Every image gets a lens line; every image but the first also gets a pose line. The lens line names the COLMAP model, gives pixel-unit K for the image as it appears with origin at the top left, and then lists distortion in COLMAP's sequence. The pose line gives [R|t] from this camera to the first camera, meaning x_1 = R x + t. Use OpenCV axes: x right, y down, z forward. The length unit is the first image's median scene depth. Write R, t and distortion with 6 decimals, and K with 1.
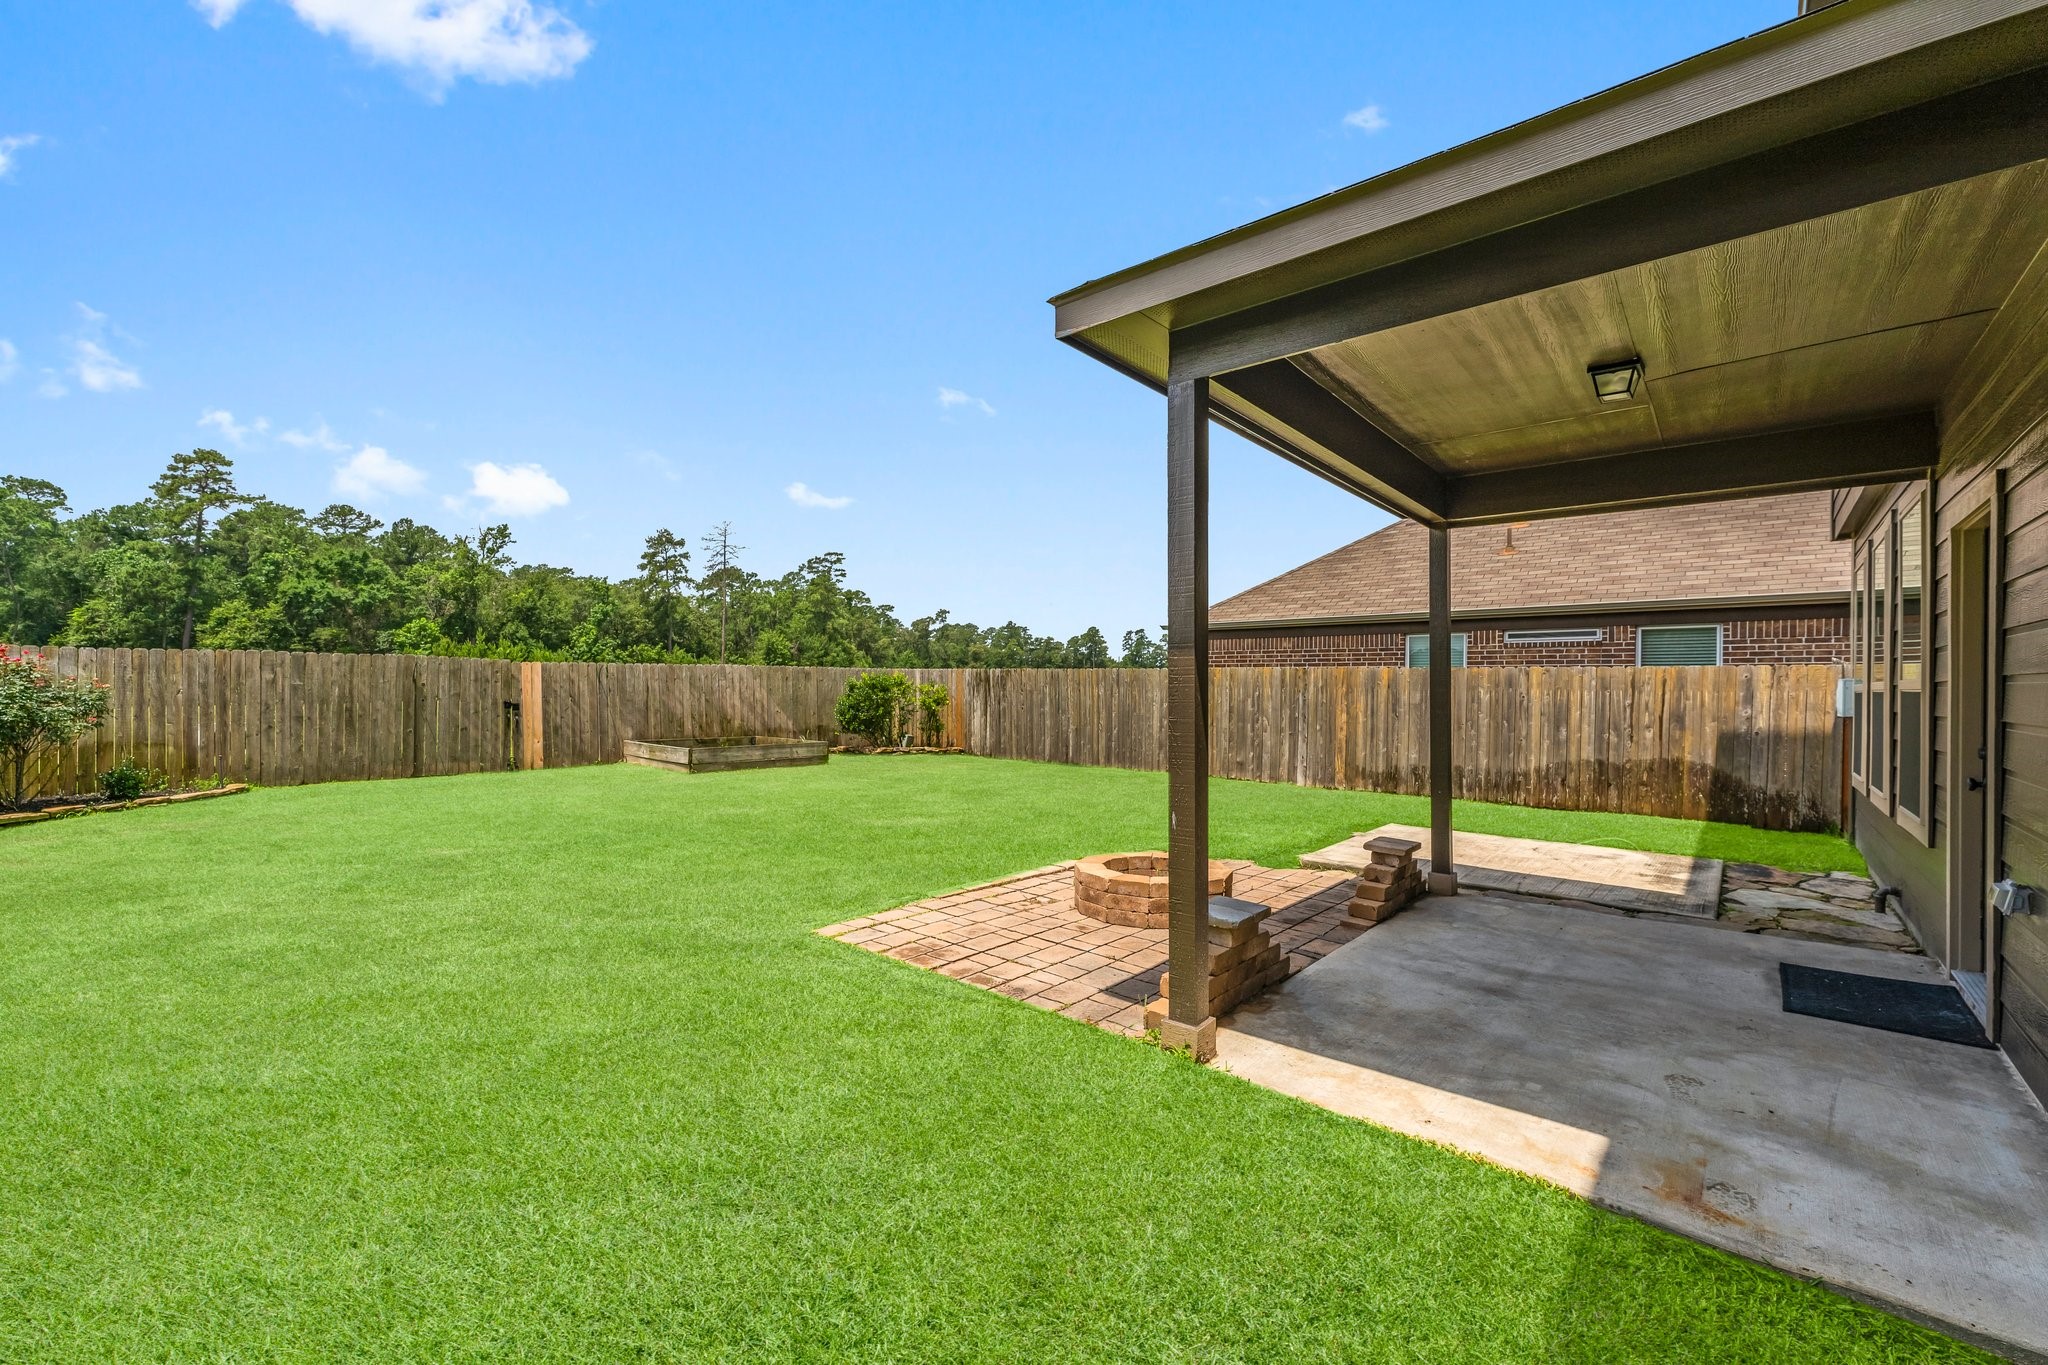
lens RADIAL K [[826.1, 0, 1034.6], [0, 826.1, 688.1], [0, 0, 1]] dist [0.003862, 0.000785]
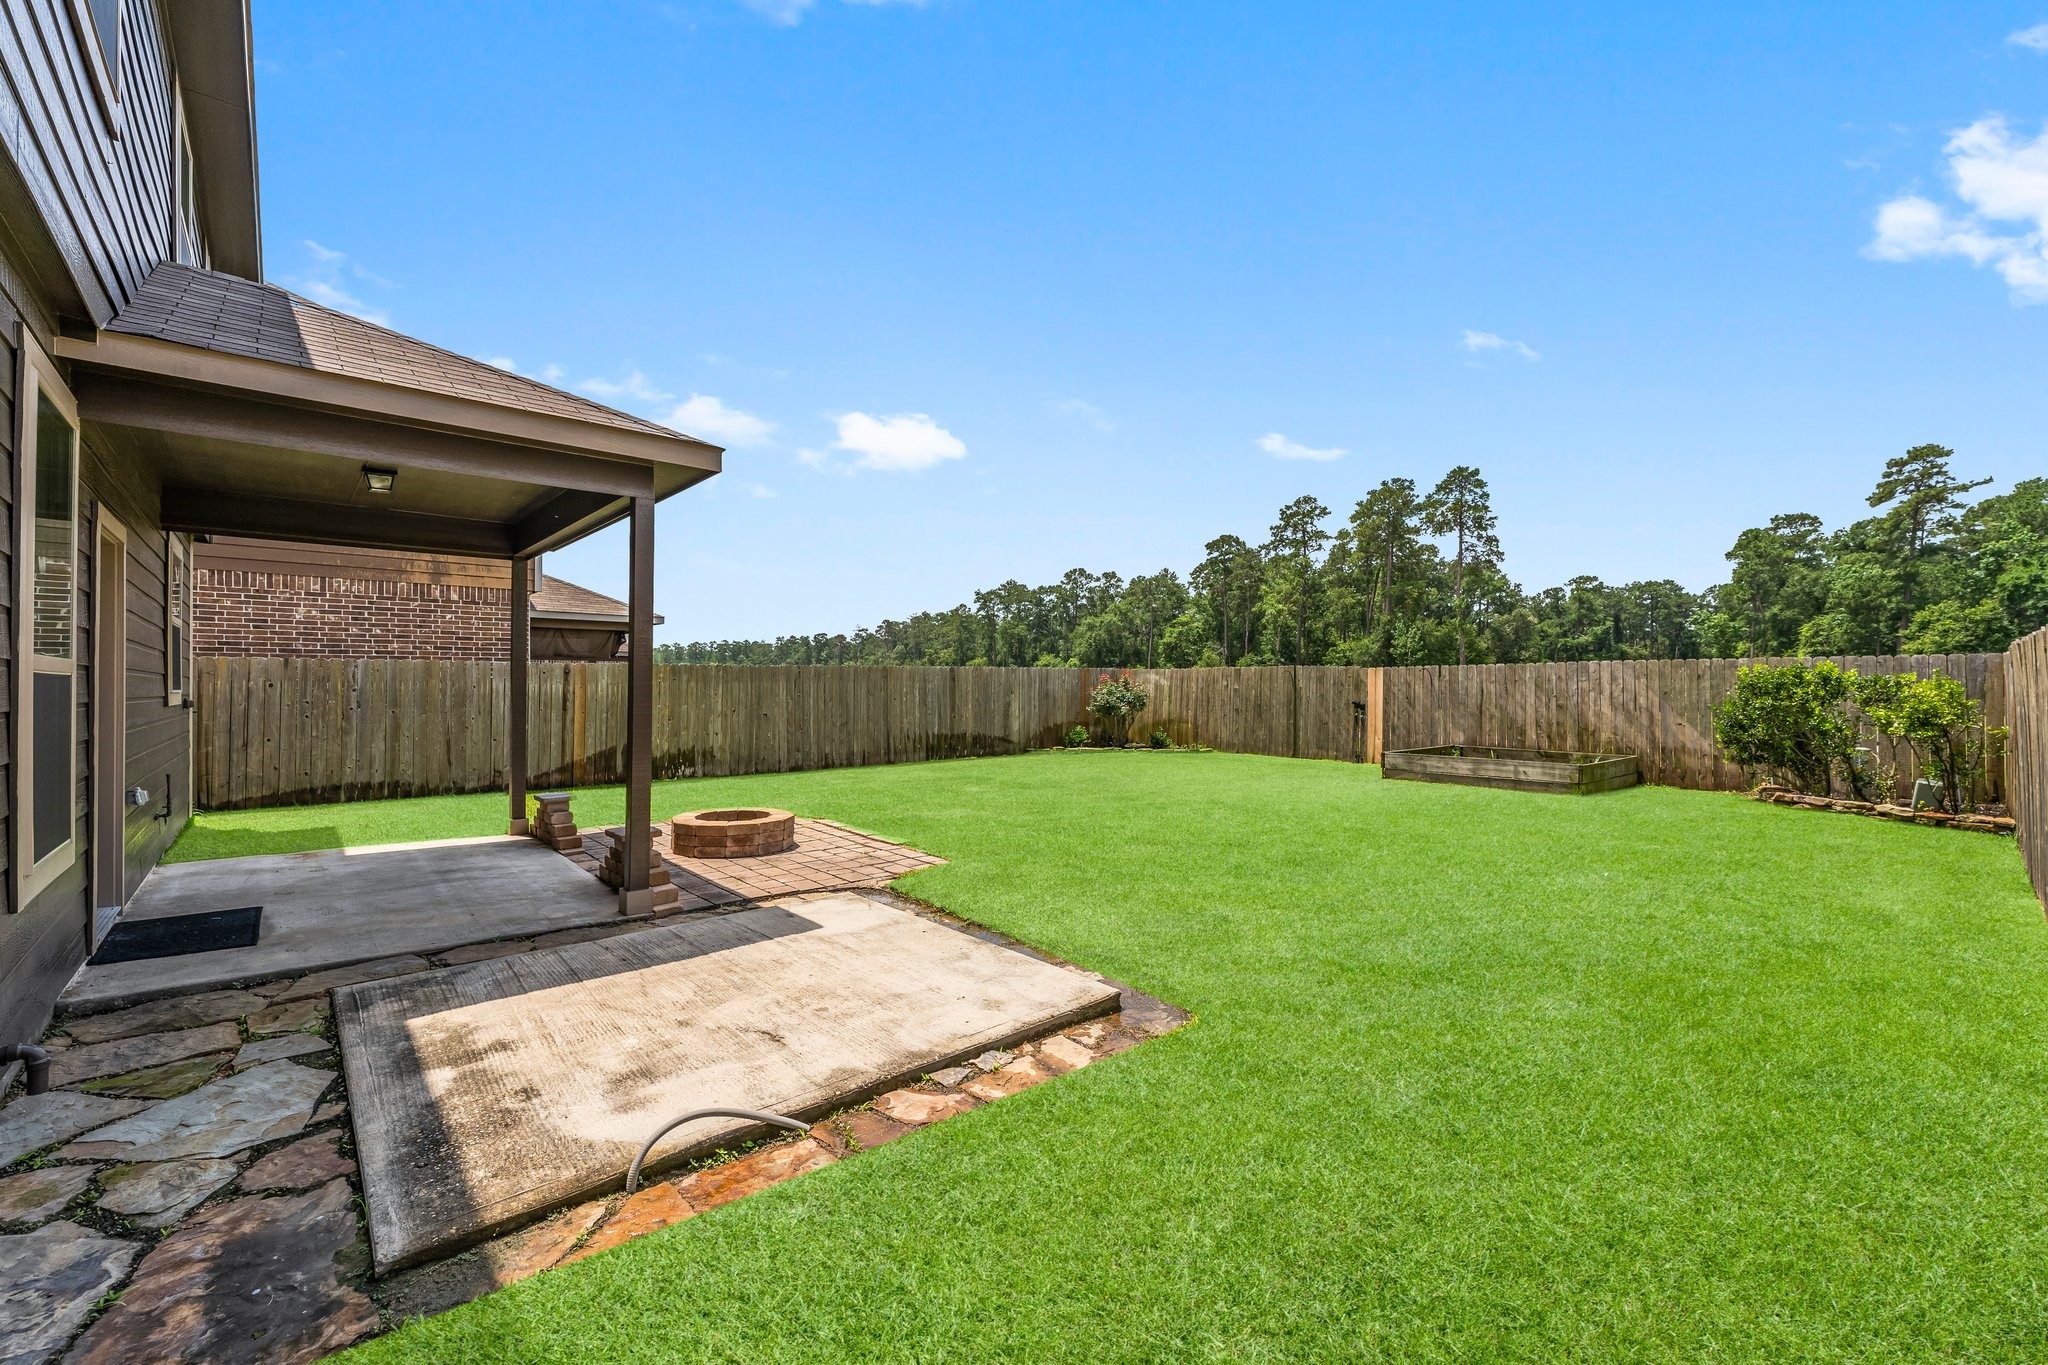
lens RADIAL K [[826.1, 0, 1012.0], [0, 826.1, 682.2], [0, 0, 1]] dist [0.003862, 0.000785]
pose [[-0.140772, -0.013066, -0.989956, 0.482708], [-0.004998, 0.999910, -0.012486, 0.004301], [0.990029, 0.003191, -0.140824, 0.558514]]
